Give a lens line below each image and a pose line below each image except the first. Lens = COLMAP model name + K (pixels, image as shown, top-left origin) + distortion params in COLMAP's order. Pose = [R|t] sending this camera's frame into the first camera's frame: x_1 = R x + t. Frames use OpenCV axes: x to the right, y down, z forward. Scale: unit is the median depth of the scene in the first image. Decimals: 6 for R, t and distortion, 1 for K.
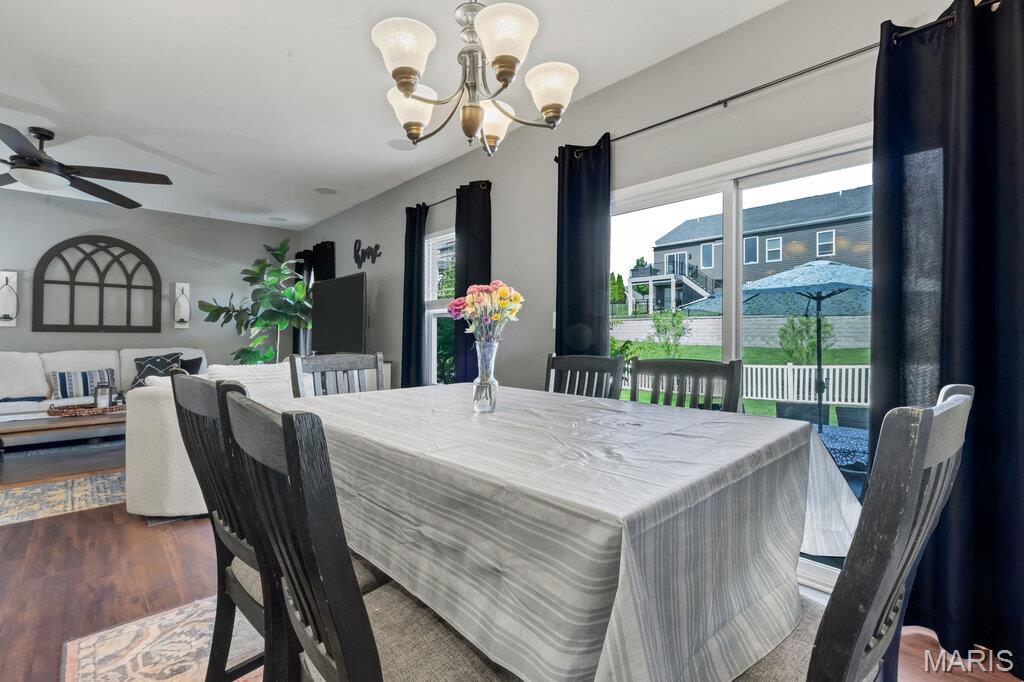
lens RADIAL K [[470.1, 0, 509.8], [0, 470.1, 338.3], [0, 0, 1]] dist [-0.000373, 0.000156]
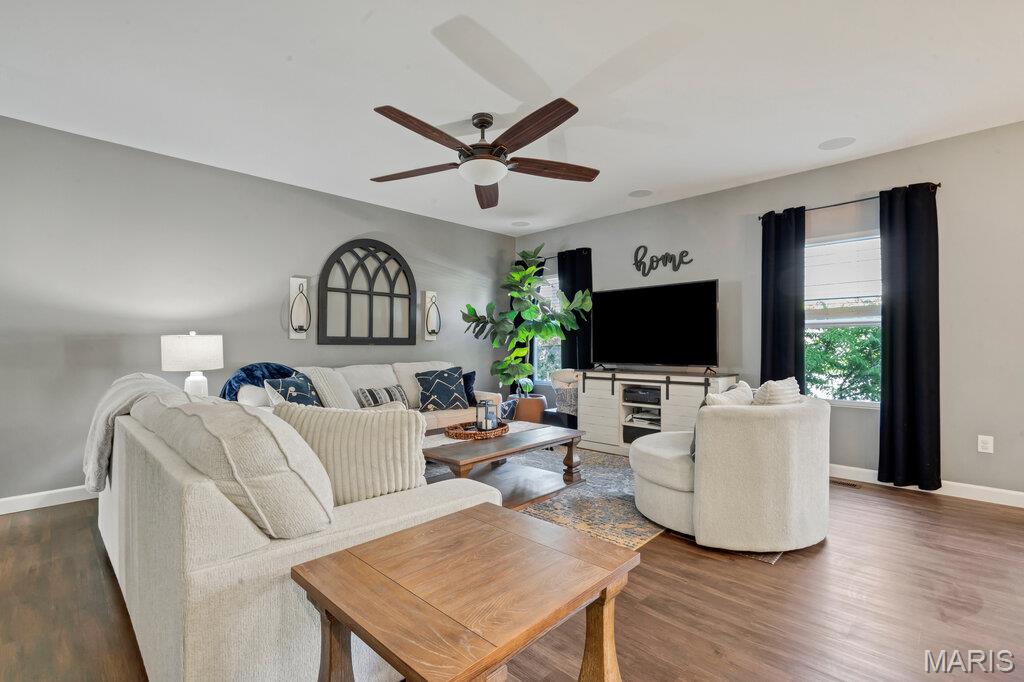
lens RADIAL K [[470.1, 0, 511.5], [0, 470.1, 346.6], [0, 0, 1]] dist [-0.000373, 0.000156]
pose [[0.998093, -0.006235, 0.061418, -0.657930], [0.006542, 0.999967, -0.004799, -0.003521], [-0.061386, 0.005192, 0.998101, 0.072847]]
